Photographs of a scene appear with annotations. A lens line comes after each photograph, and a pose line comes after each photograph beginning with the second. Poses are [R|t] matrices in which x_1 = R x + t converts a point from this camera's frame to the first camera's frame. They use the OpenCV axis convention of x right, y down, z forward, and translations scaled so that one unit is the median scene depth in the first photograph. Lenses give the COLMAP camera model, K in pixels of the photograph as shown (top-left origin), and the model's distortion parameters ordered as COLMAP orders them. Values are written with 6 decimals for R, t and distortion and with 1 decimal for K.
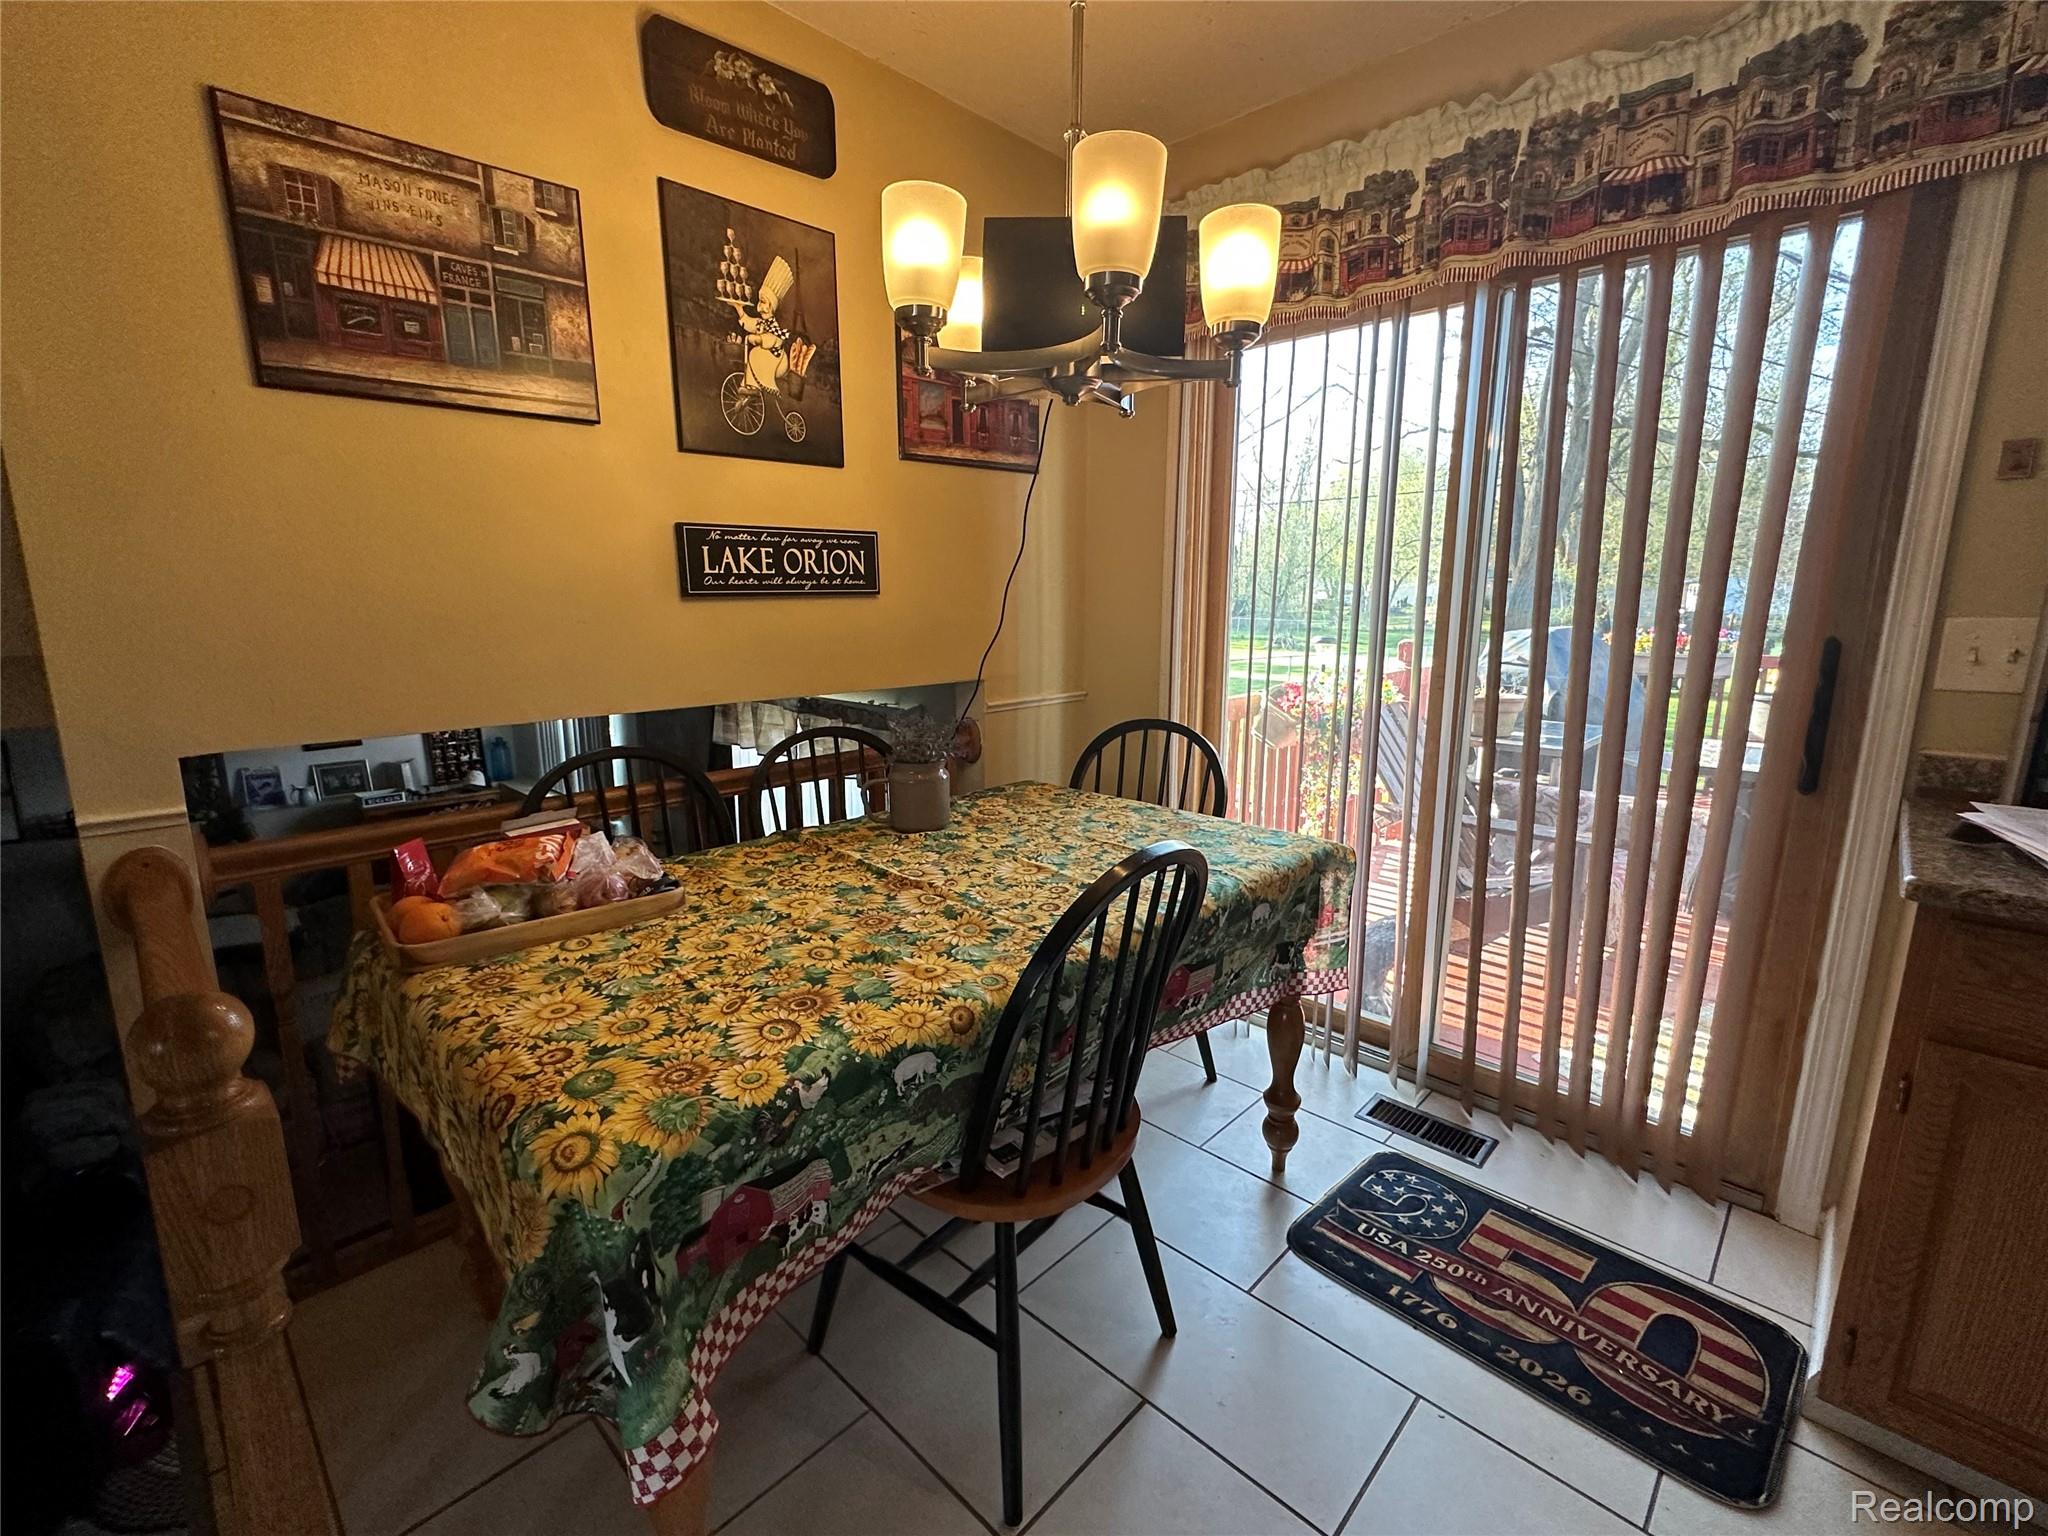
lens RADIAL K [[894.7, 0, 1025.1], [0, 894.7, 770.7], [0, 0, 1]] dist [-0.006508, 0.000403]
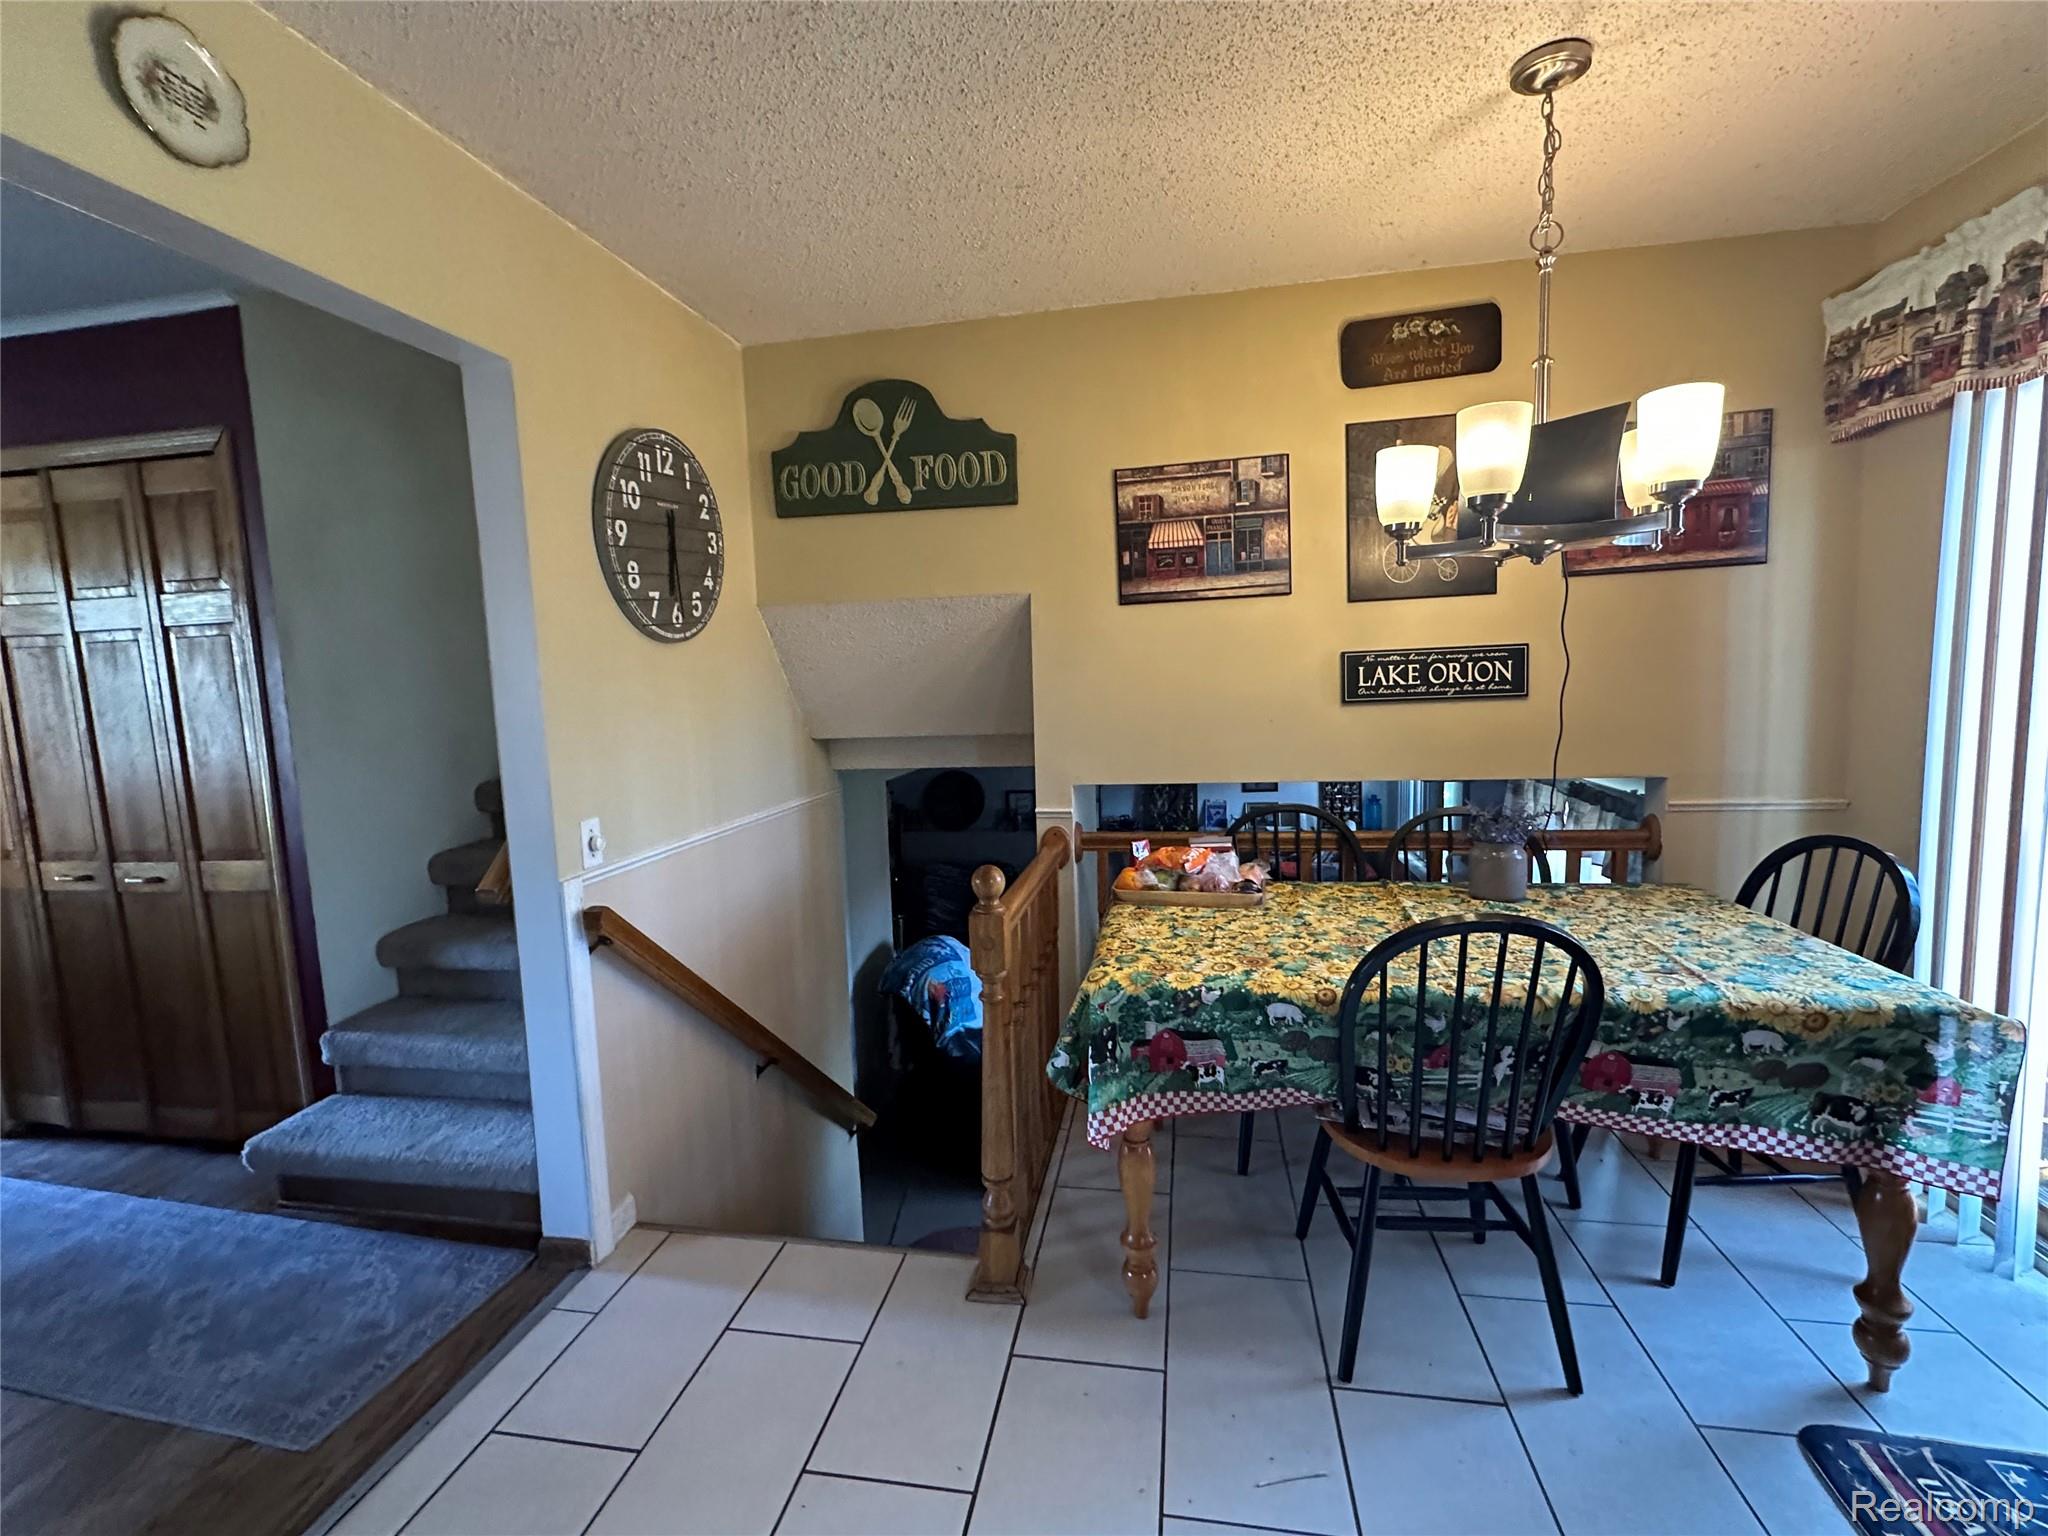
lens RADIAL K [[894.7, 0, 1023.5], [0, 894.7, 769.9], [0, 0, 1]] dist [-0.006508, 0.000403]
pose [[0.548619, 0.067545, -0.833339, 0.649400], [-0.128586, 0.991689, -0.004273, -0.023781], [0.826125, 0.109500, 0.552745, -0.228705]]
